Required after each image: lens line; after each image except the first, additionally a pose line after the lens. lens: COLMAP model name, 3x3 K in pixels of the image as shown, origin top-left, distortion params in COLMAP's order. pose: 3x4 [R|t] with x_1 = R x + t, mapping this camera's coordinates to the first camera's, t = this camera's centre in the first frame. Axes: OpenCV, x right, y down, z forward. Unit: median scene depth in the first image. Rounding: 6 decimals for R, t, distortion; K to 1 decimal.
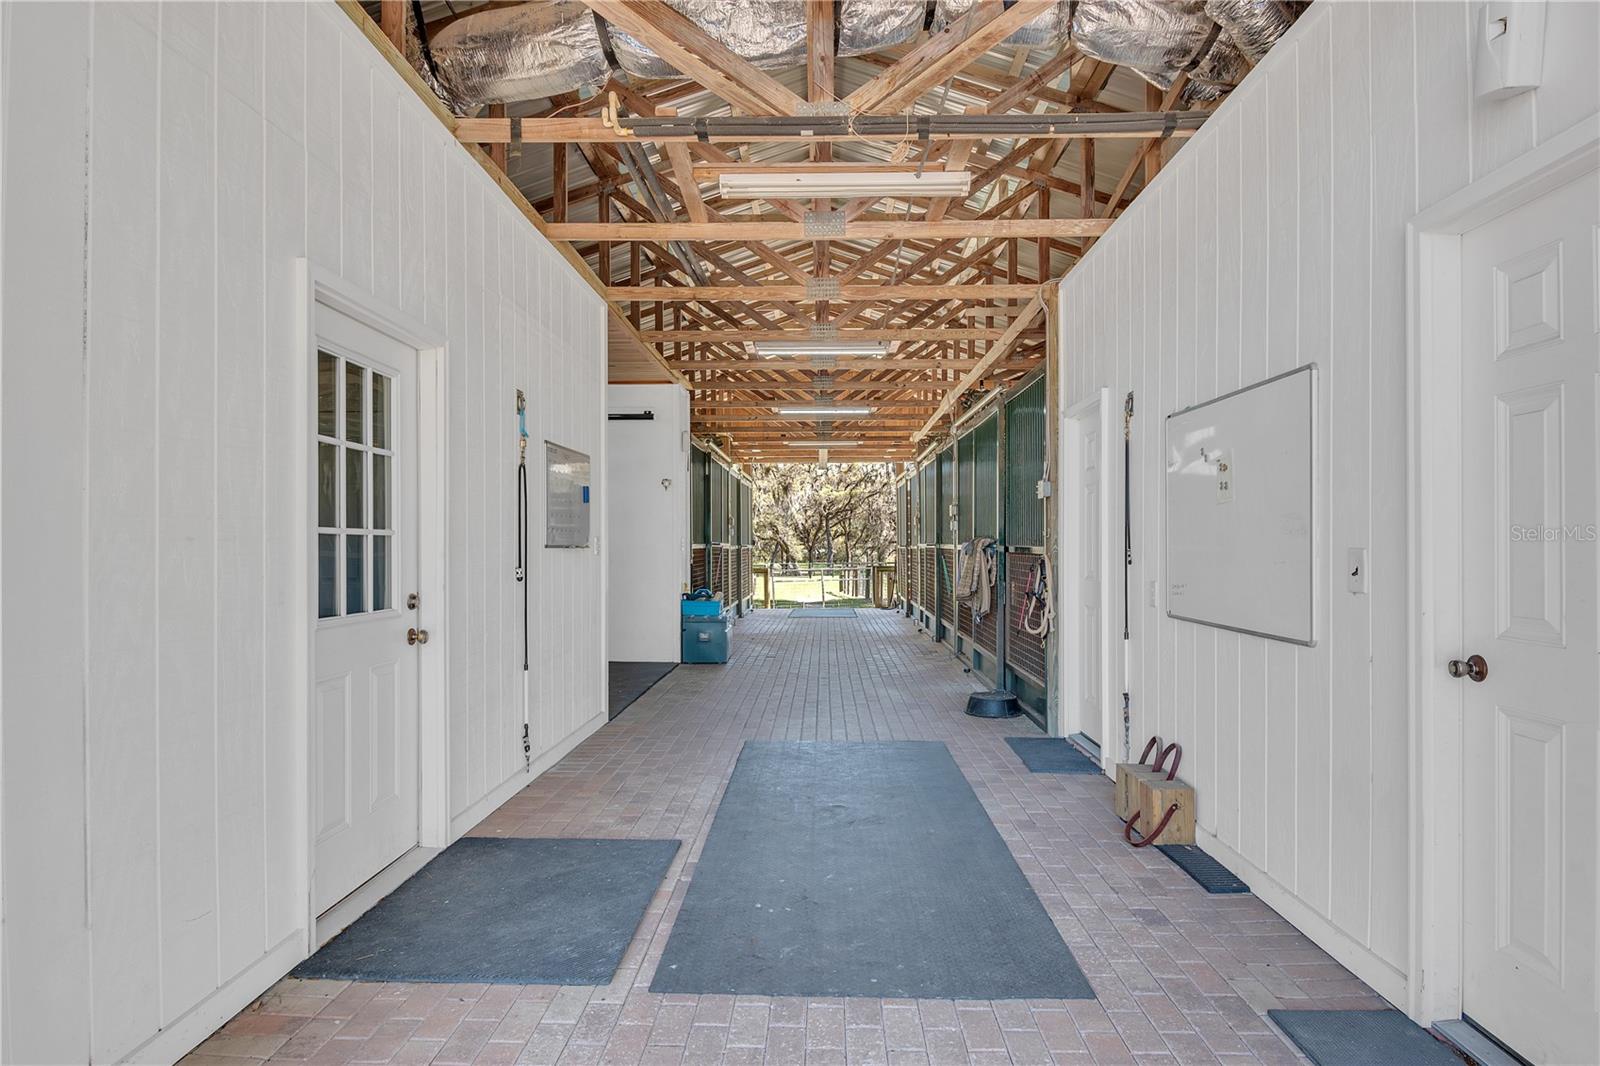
lens RADIAL K [[726.3, 0, 801.6], [0, 726.3, 538.3], [0, 0, 1]] dist [-0.019605, -0.004763]
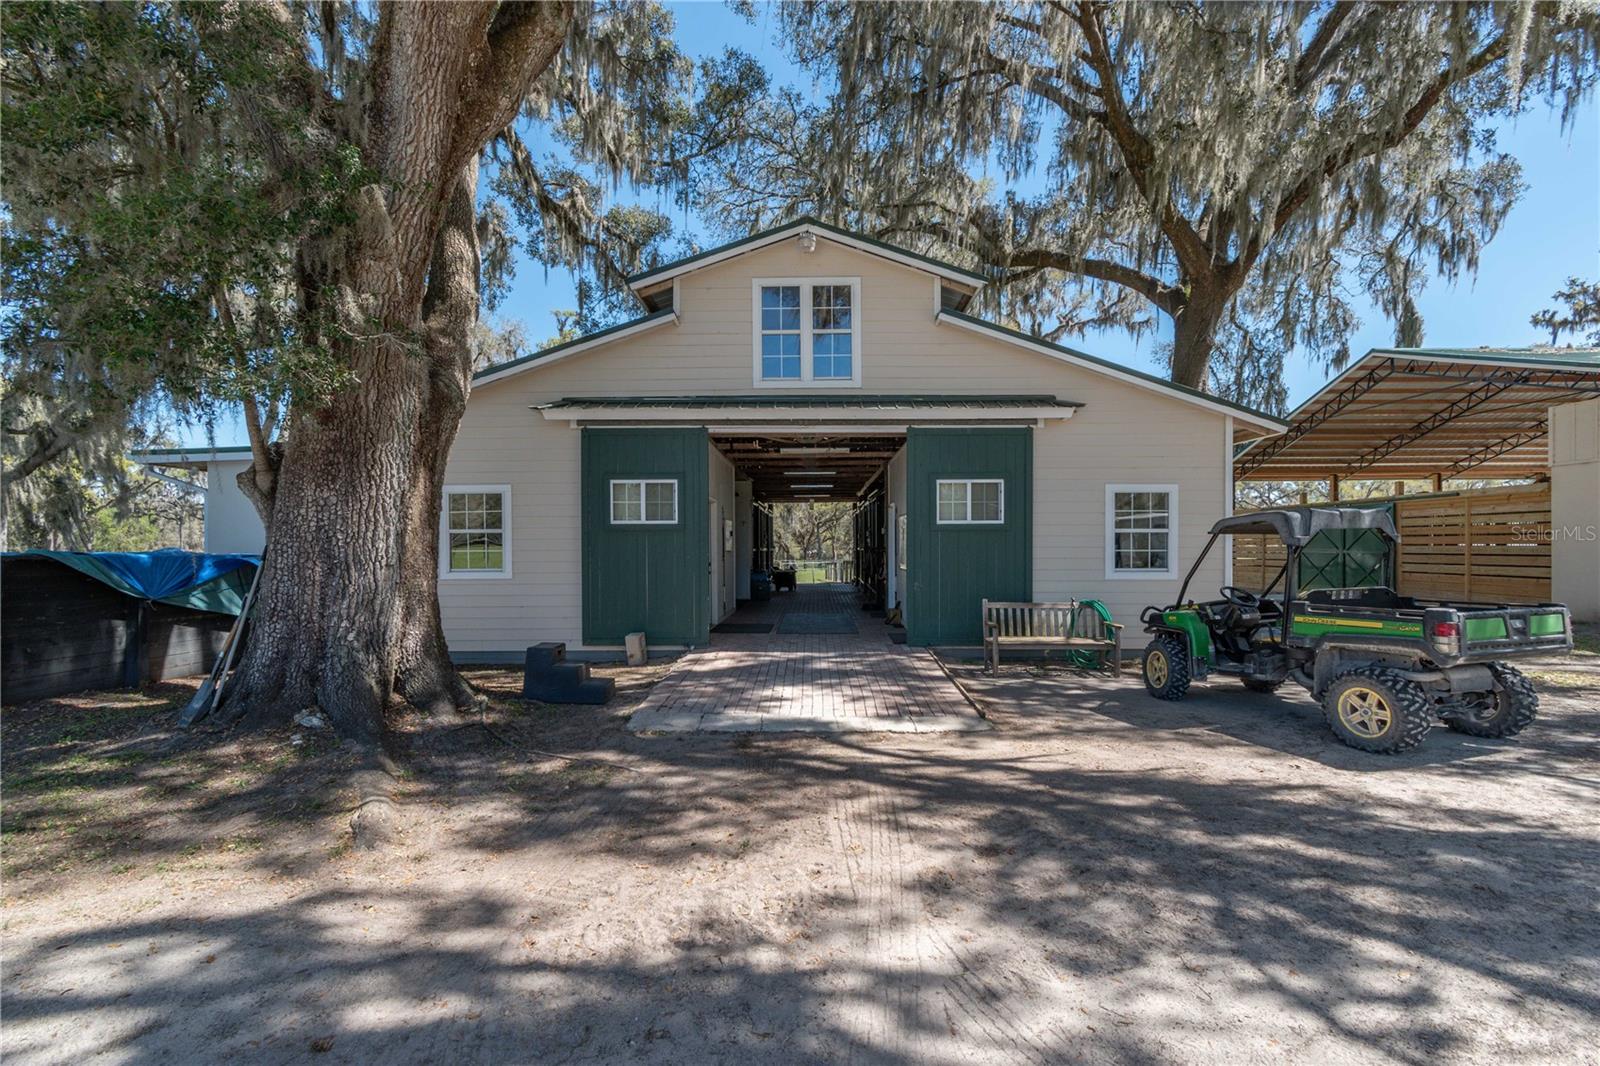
lens RADIAL K [[730.2, 0, 799.5], [0, 730.2, 537.1], [0, 0, 1]] dist [0.003536, 0.001225]
pose [[0.999972, -0.004036, 0.006354, -0.007139], [0.004052, 0.999989, -0.002458, -0.004758], [-0.006344, 0.002484, 0.999977, -0.322245]]
